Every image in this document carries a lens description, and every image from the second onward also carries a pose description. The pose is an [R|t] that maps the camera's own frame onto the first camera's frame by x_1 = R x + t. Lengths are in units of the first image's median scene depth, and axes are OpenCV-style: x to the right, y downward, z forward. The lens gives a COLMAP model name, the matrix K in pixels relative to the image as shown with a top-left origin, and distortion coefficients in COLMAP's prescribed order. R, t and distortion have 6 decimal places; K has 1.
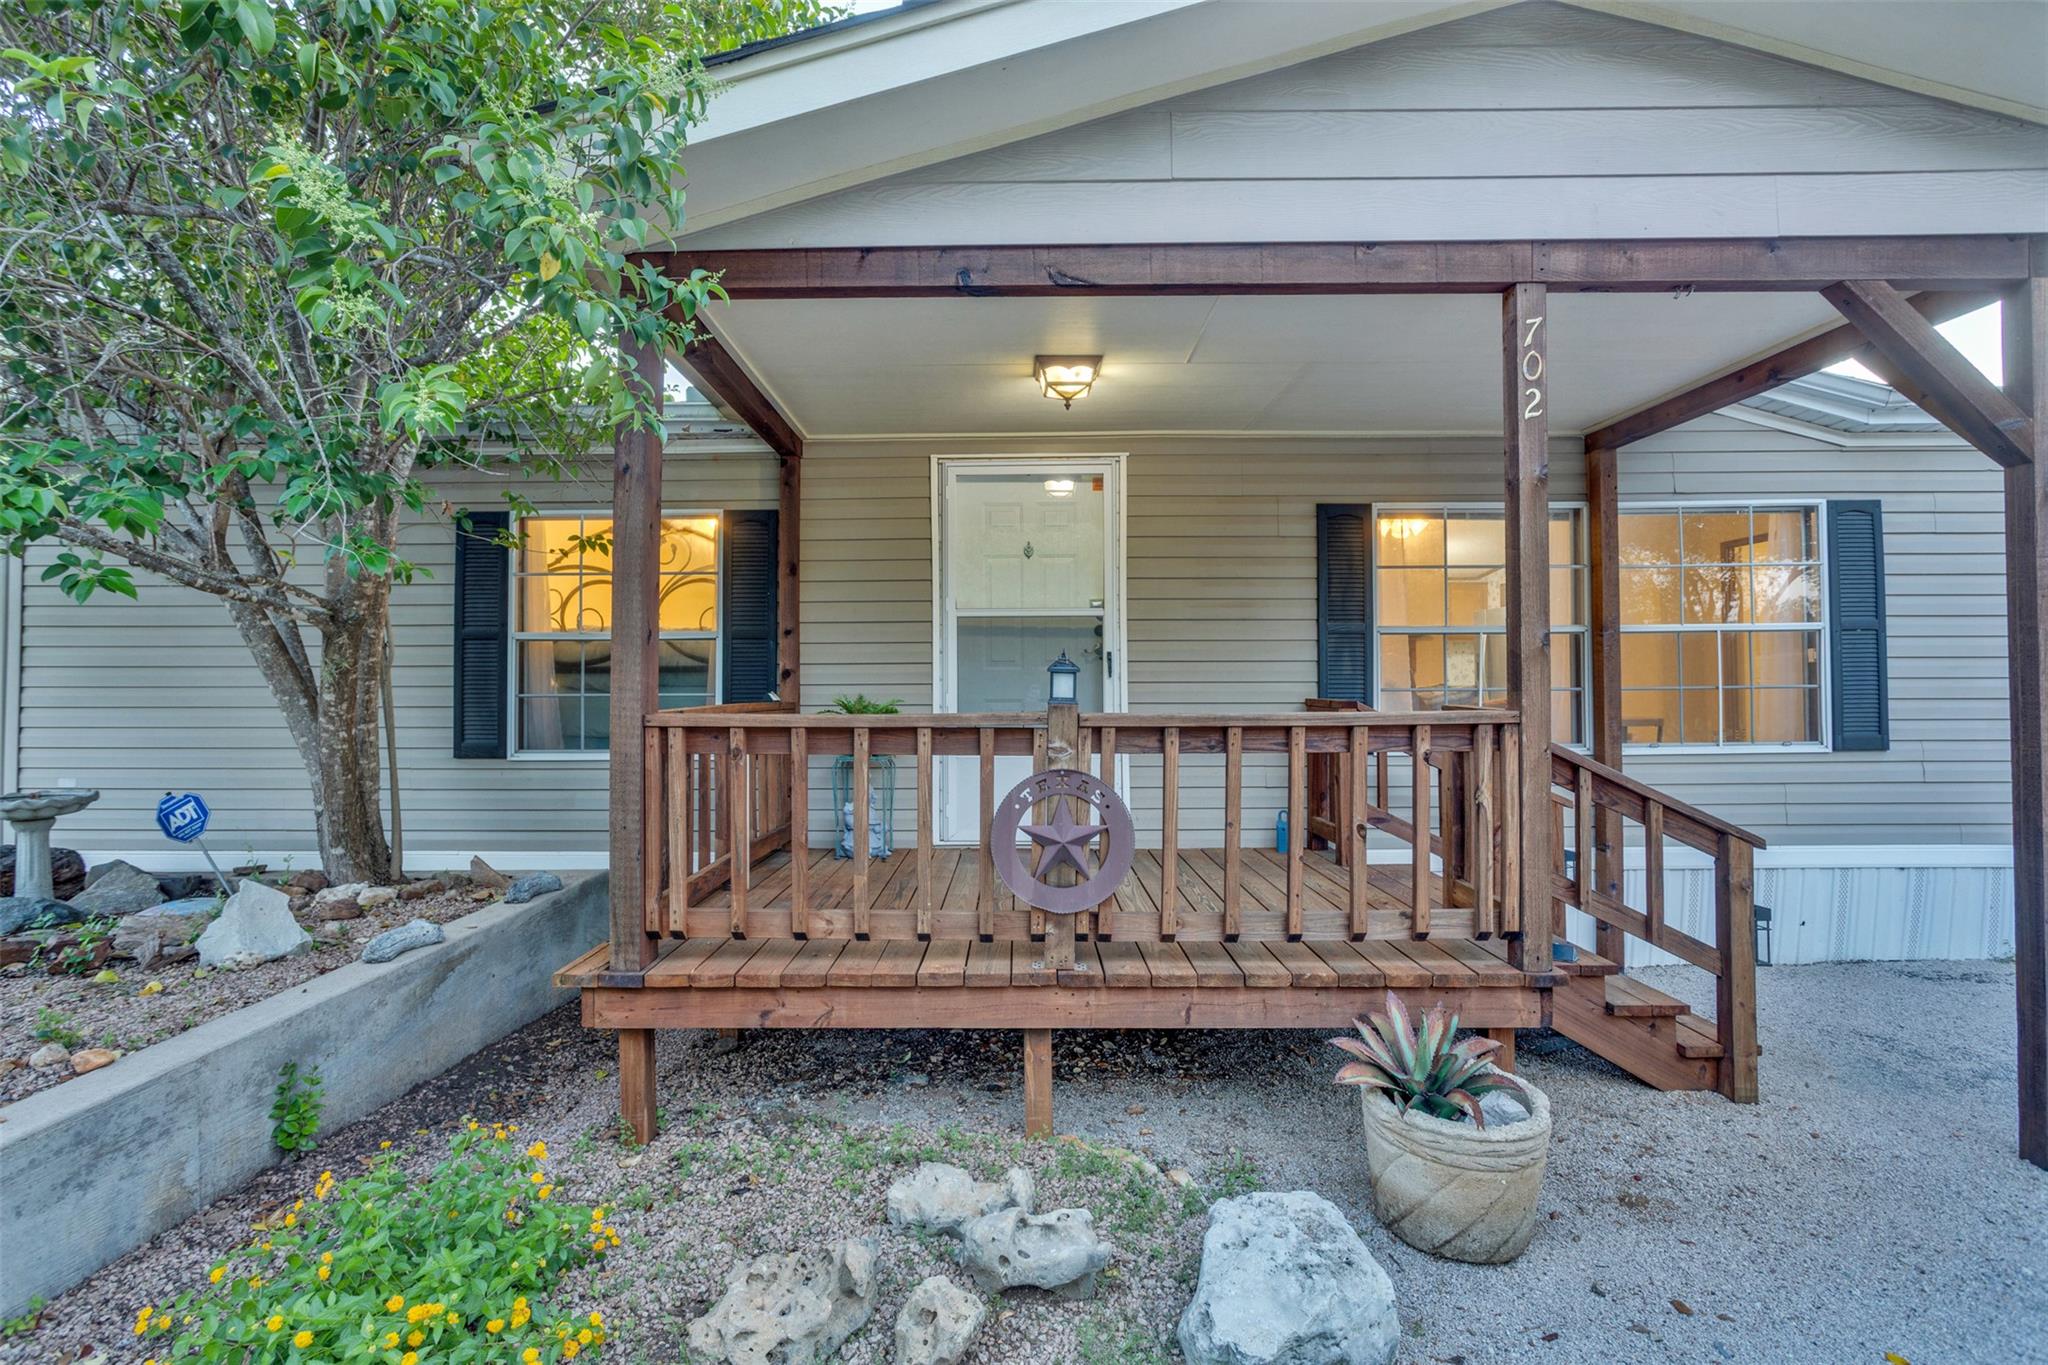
lens RADIAL K [[888.4, 0, 904.7], [0, 888.4, 675.6], [0, 0, 1]] dist [-0.009663, 0.000001]
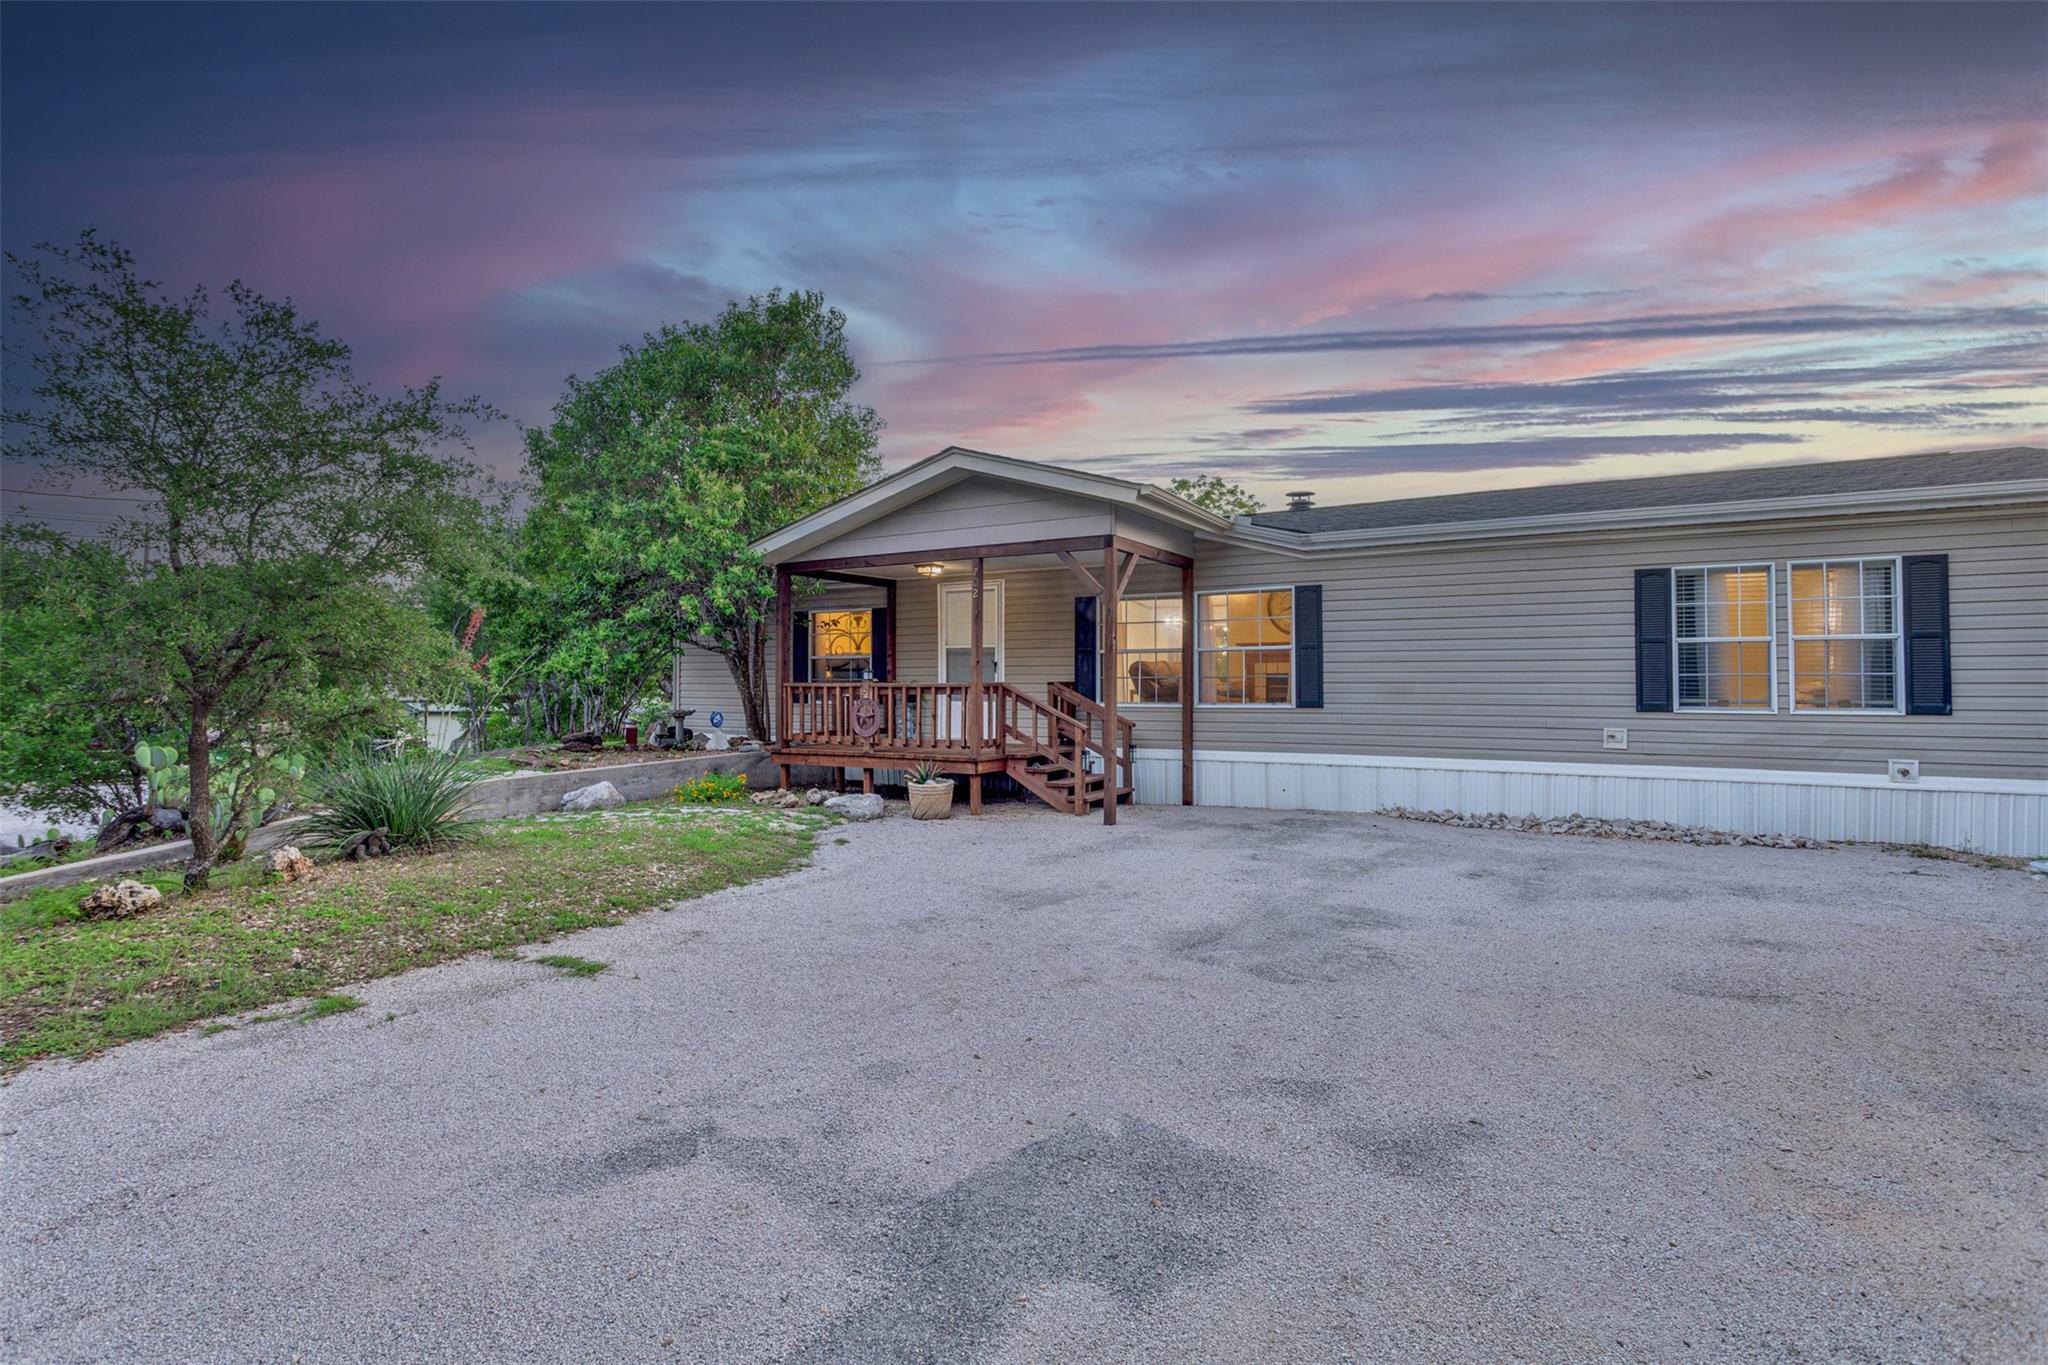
lens RADIAL K [[1021.5, 0, 1009.9], [0, 1021.5, 665.2], [0, 0, 1]] dist [0.000857, 0.000388]
pose [[0.864203, -0.005326, -0.503115, 1.699984], [0.004763, 0.999986, -0.002406, -0.011227], [0.503121, -0.000317, 0.864216, -1.425999]]
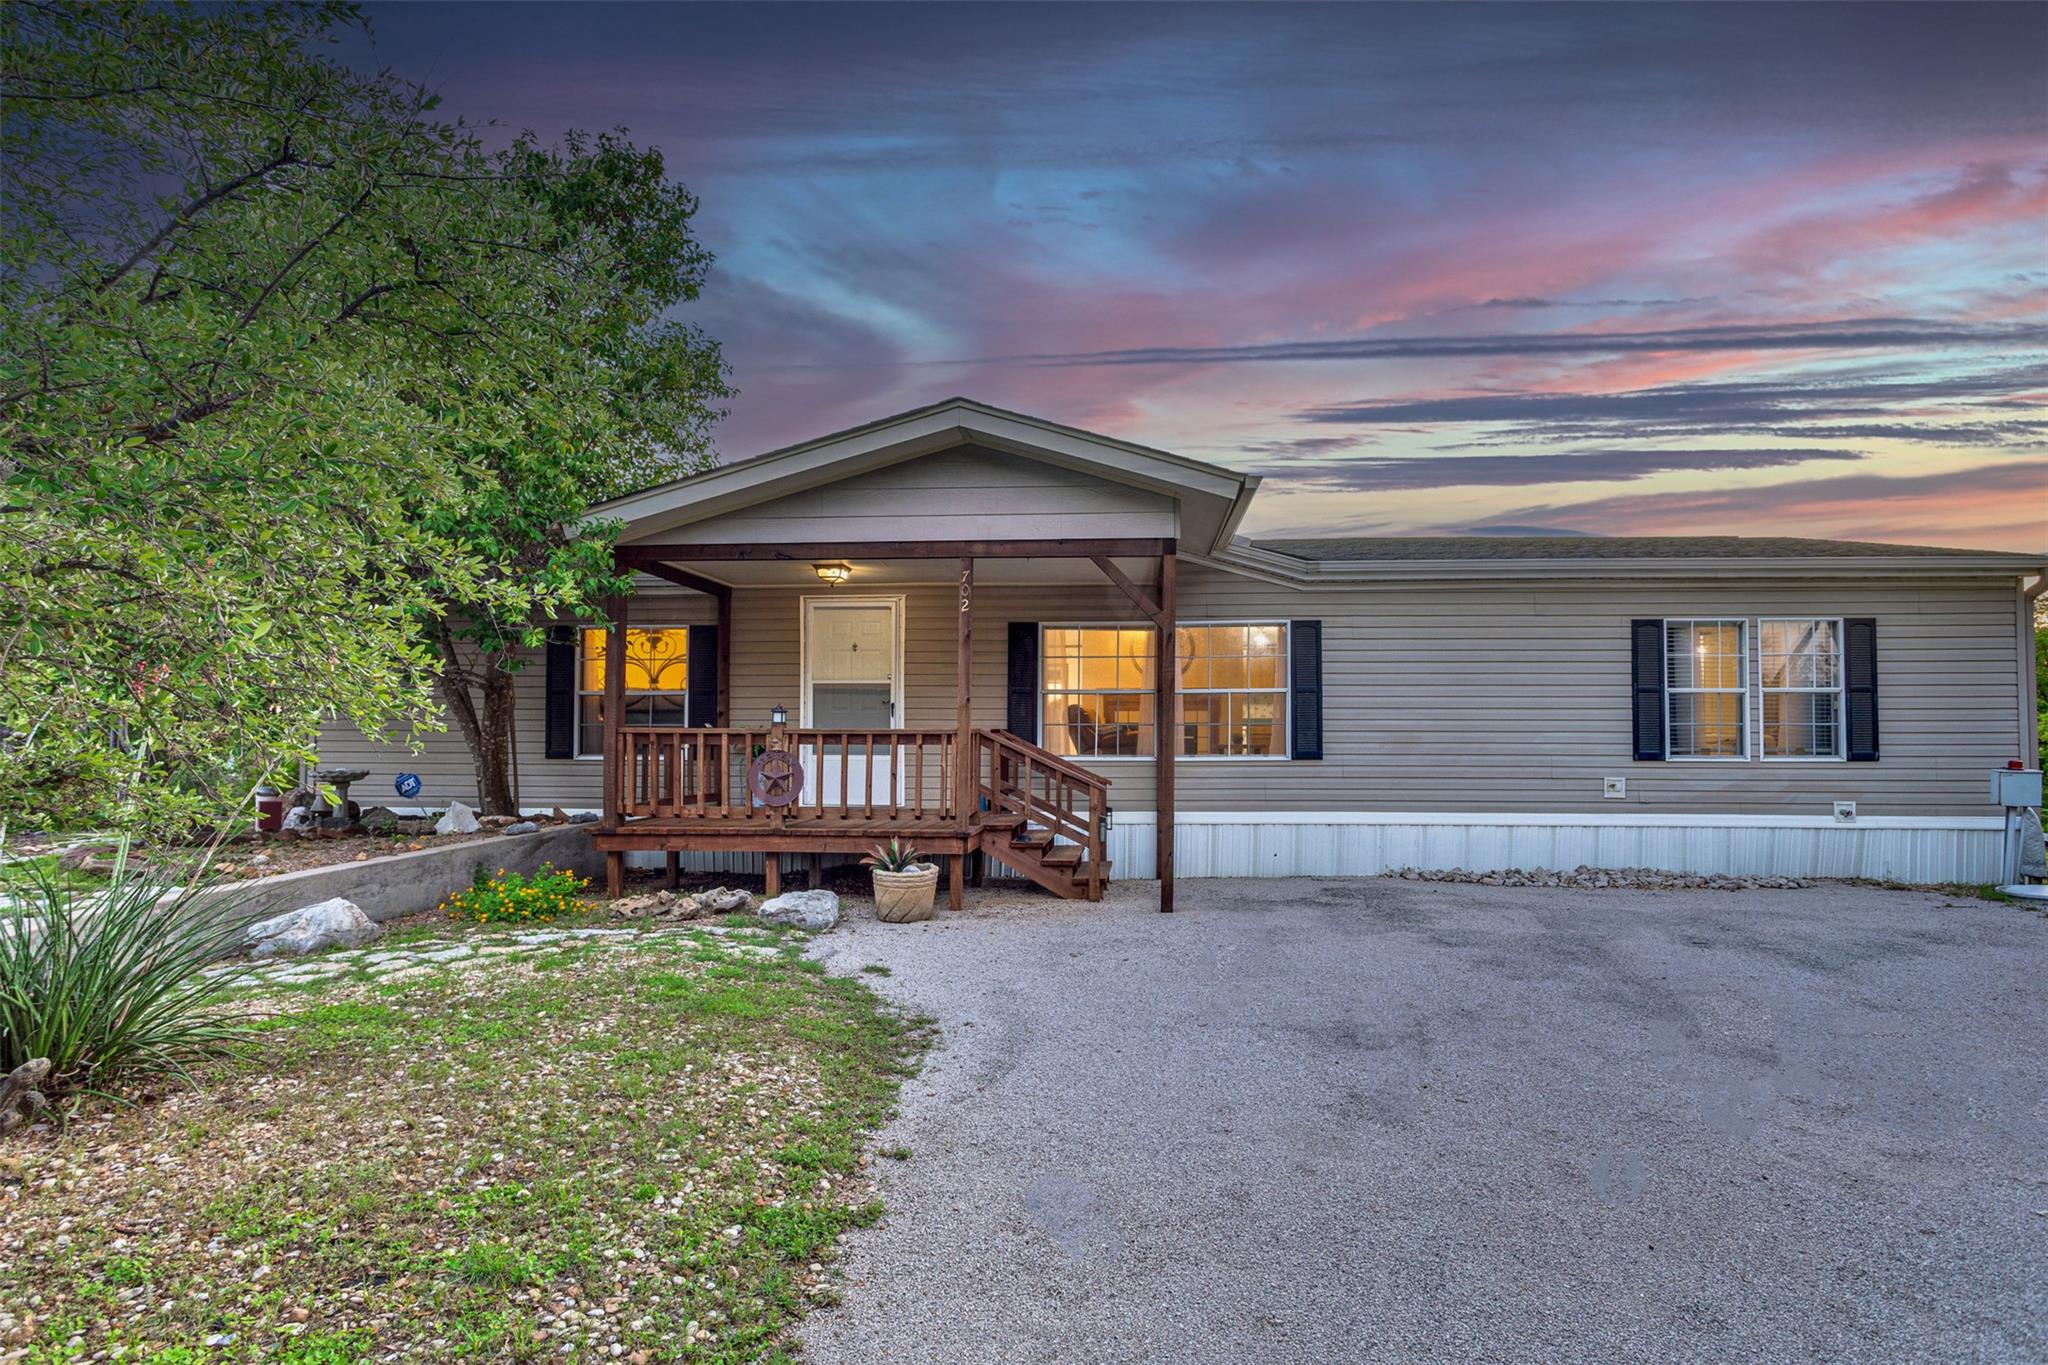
lens RADIAL K [[1036.3, 0, 1024.4], [0, 1036.3, 722.0], [0, 0, 1]] dist [-0.000253, -0.000031]
pose [[0.998979, 0.005259, -0.044862, 0.608899], [-0.005338, 0.999984, -0.001650, 0.015413], [0.044853, 0.001888, 0.998992, -1.159554]]
